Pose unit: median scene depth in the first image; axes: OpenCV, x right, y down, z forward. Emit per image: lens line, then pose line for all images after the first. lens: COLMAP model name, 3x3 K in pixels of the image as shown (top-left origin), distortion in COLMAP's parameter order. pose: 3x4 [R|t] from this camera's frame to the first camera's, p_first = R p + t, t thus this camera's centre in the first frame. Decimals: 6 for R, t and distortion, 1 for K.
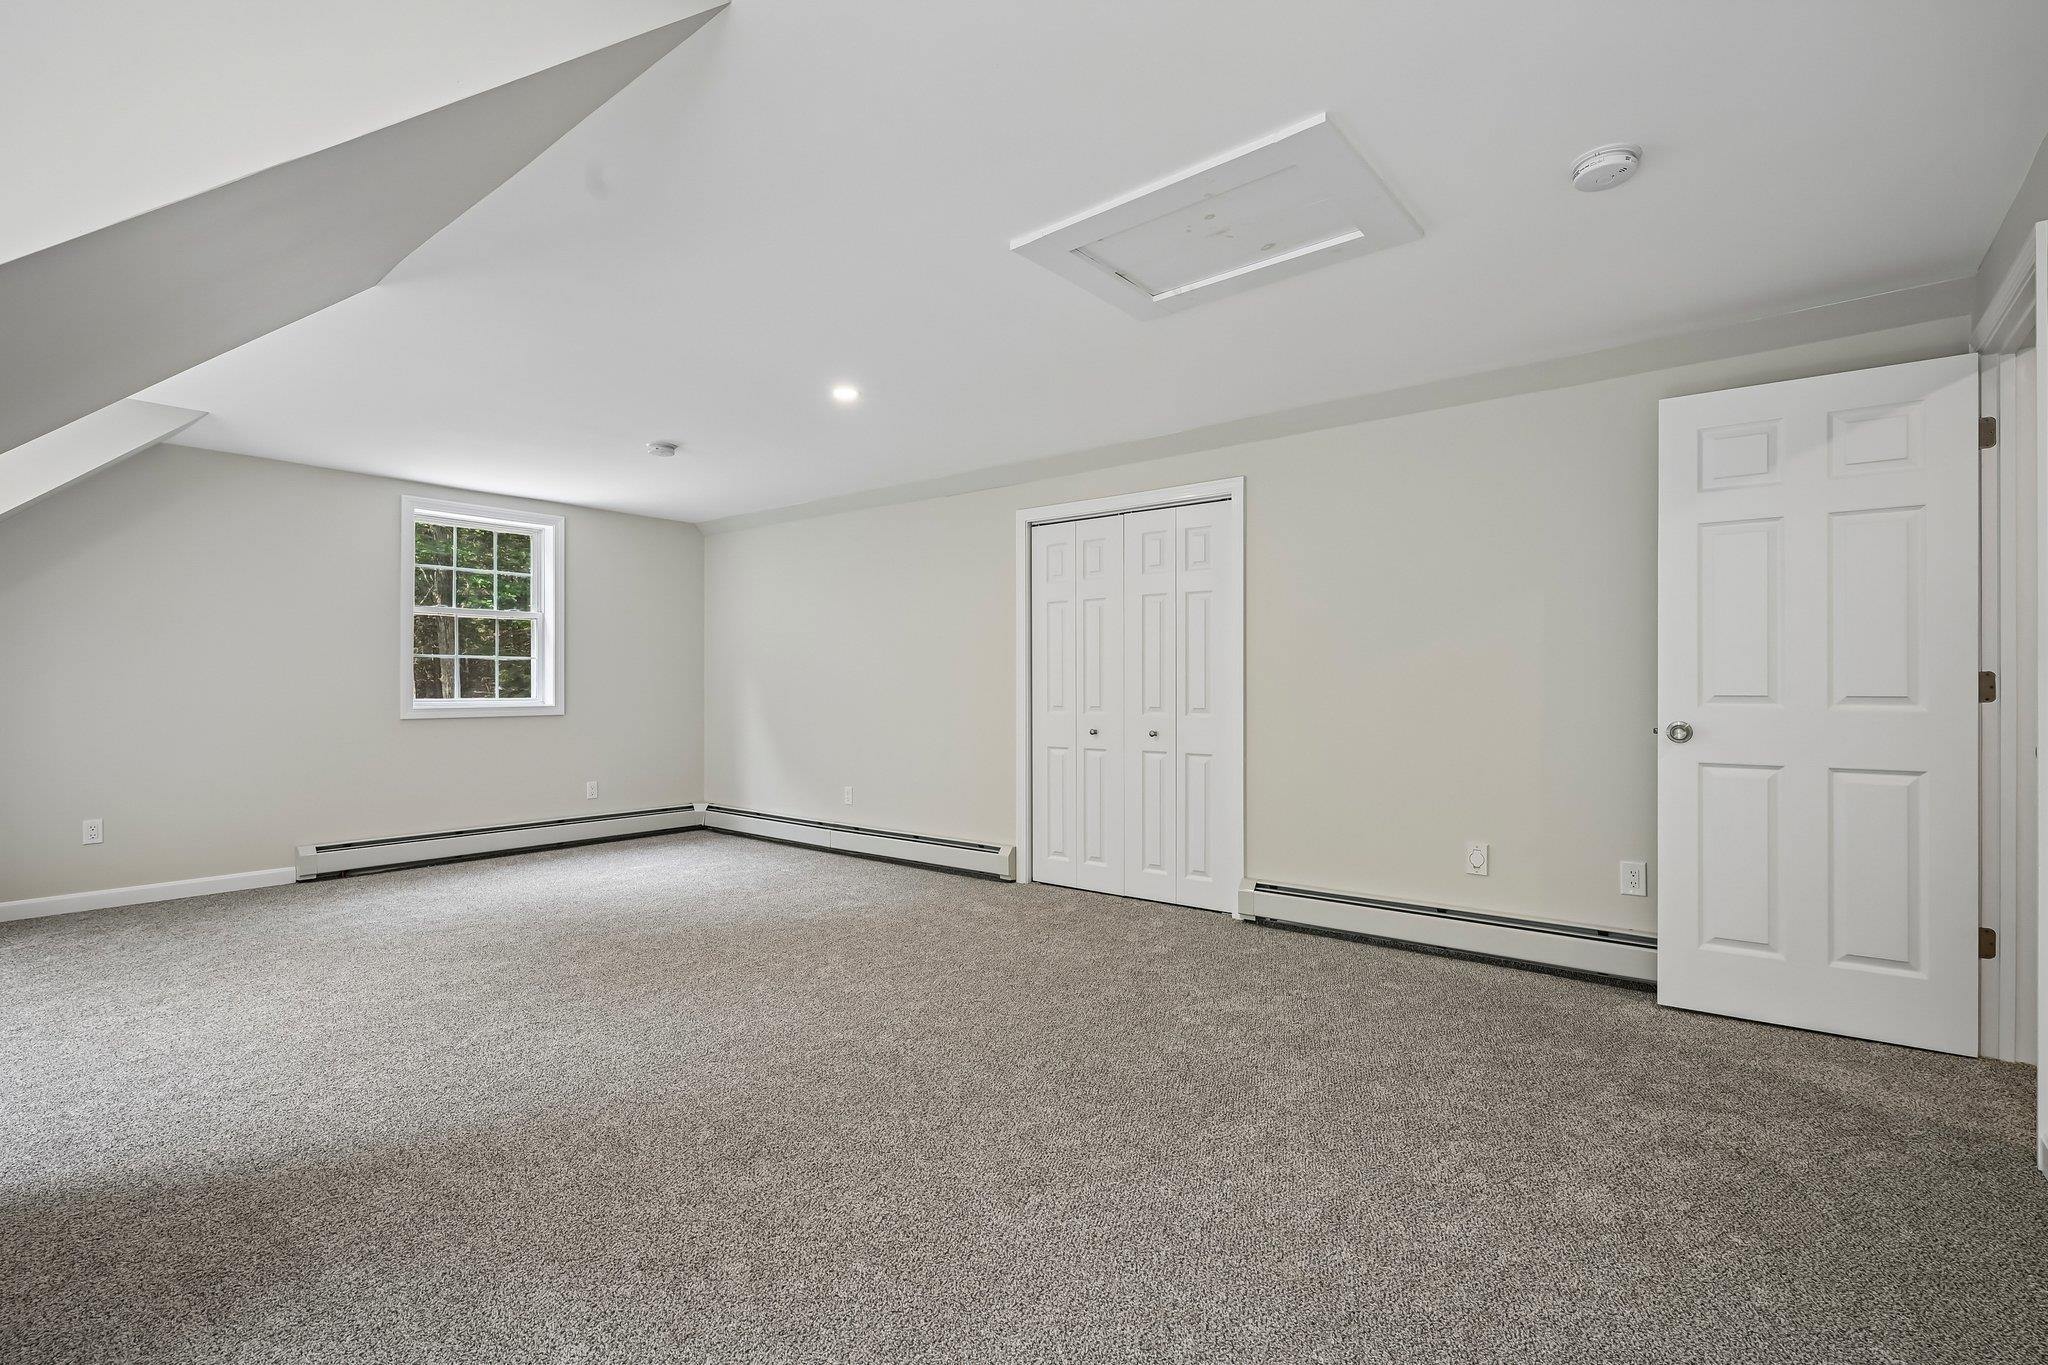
lens RADIAL K [[933.8, 0, 1024.0], [0, 933.8, 682.5], [0, 0, 1]] dist [-0.002563, -0.000528]
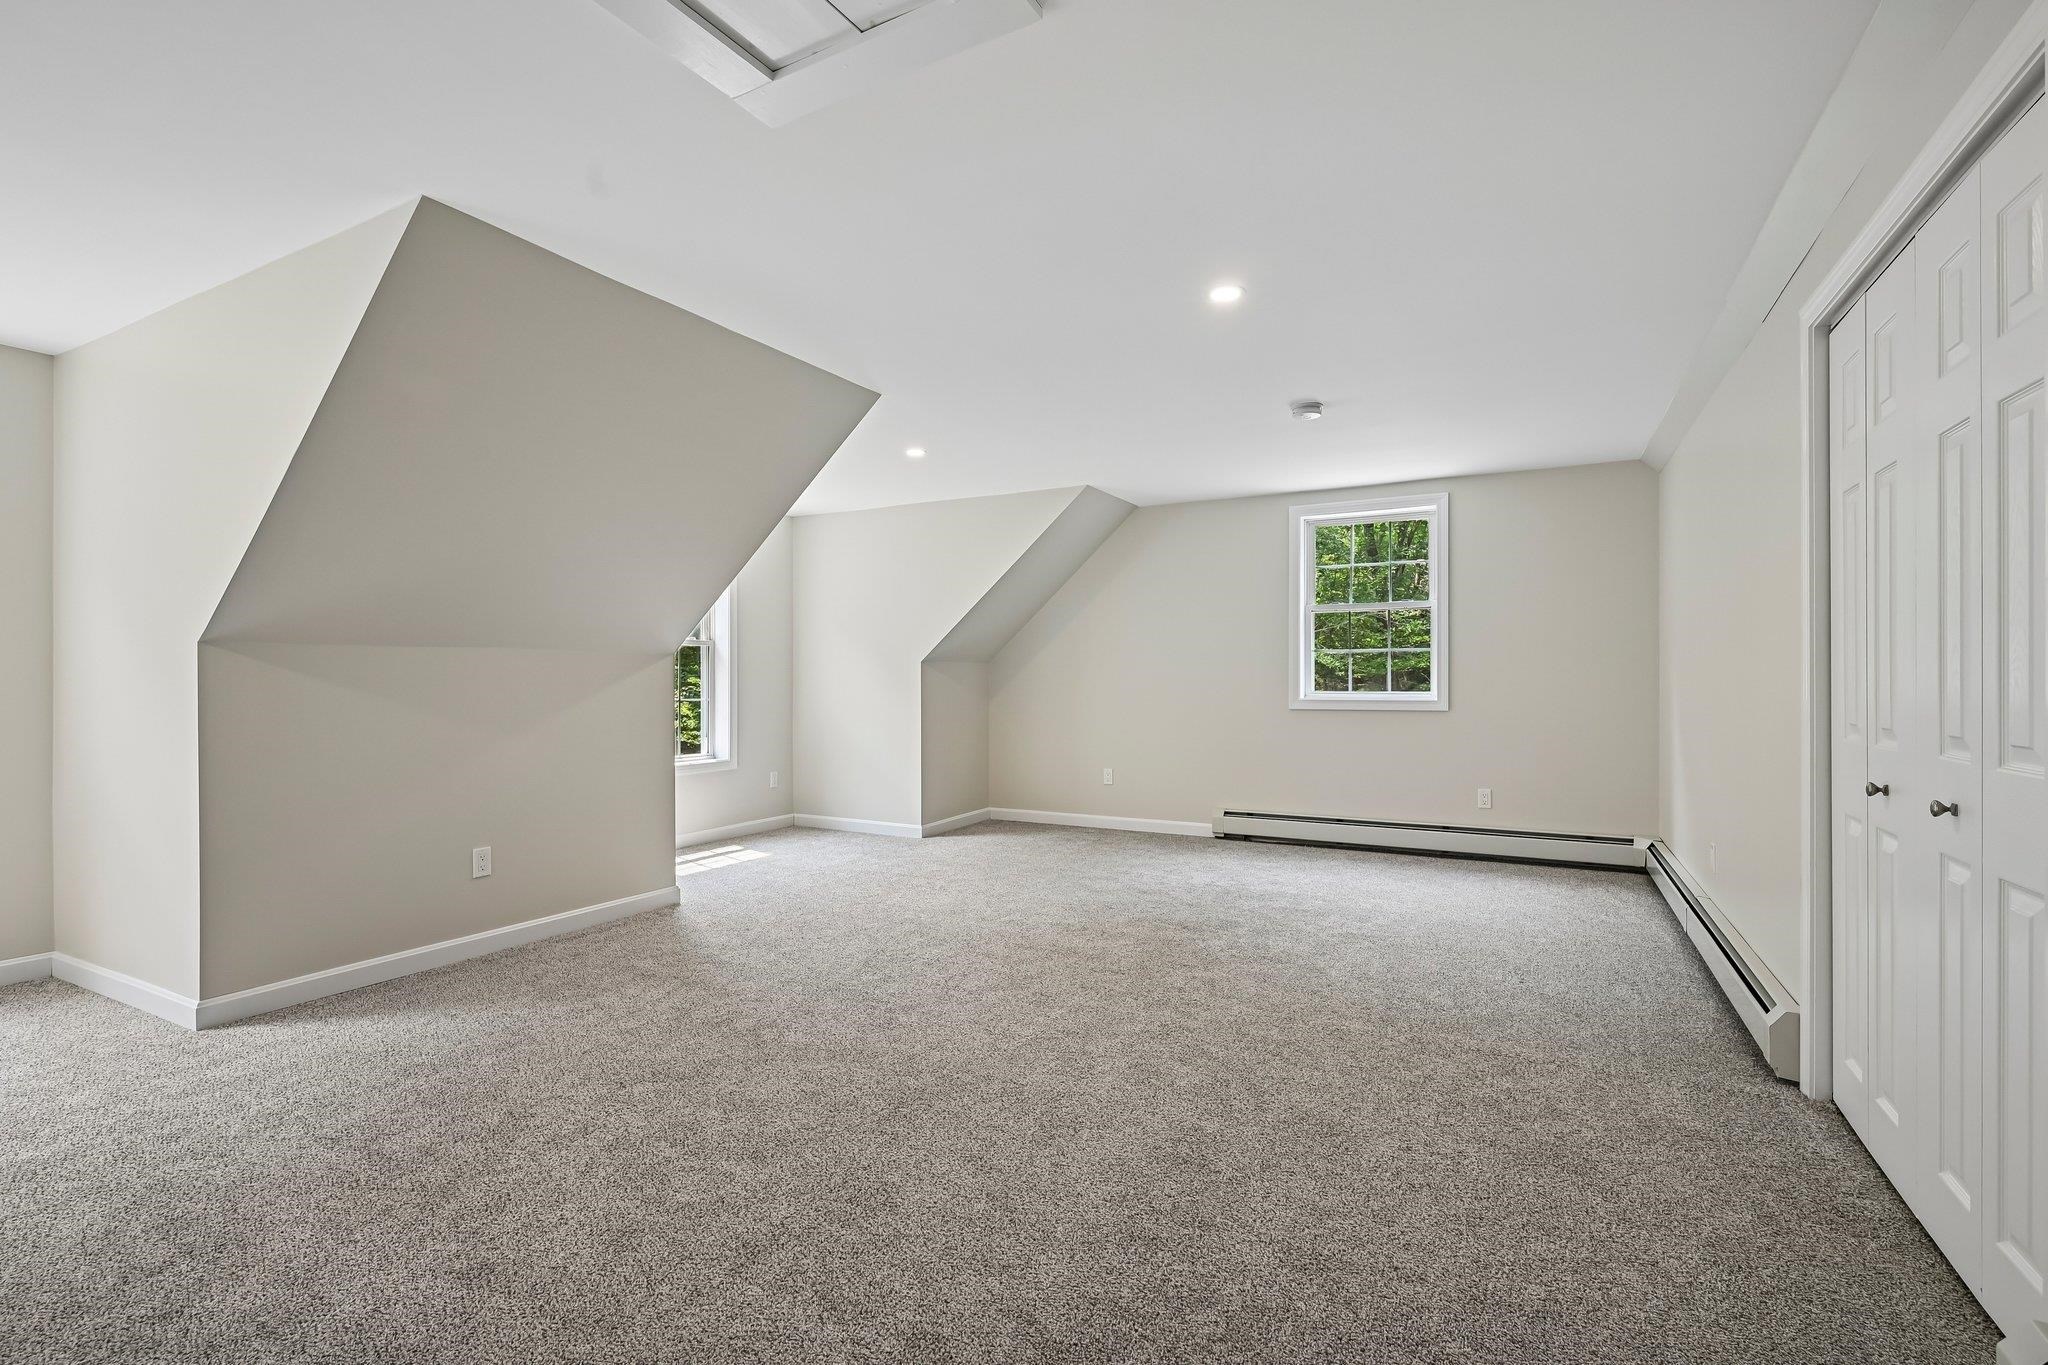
lens RADIAL K [[933.8, 0, 1024.0], [0, 933.8, 682.5], [0, 0, 1]] dist [-0.002563, -0.000528]
pose [[0.175511, 0.003655, -0.984471, 0.350543], [0.003303, 0.999985, 0.004302, 0.001941], [0.984472, -0.004006, 0.175496, 0.466337]]
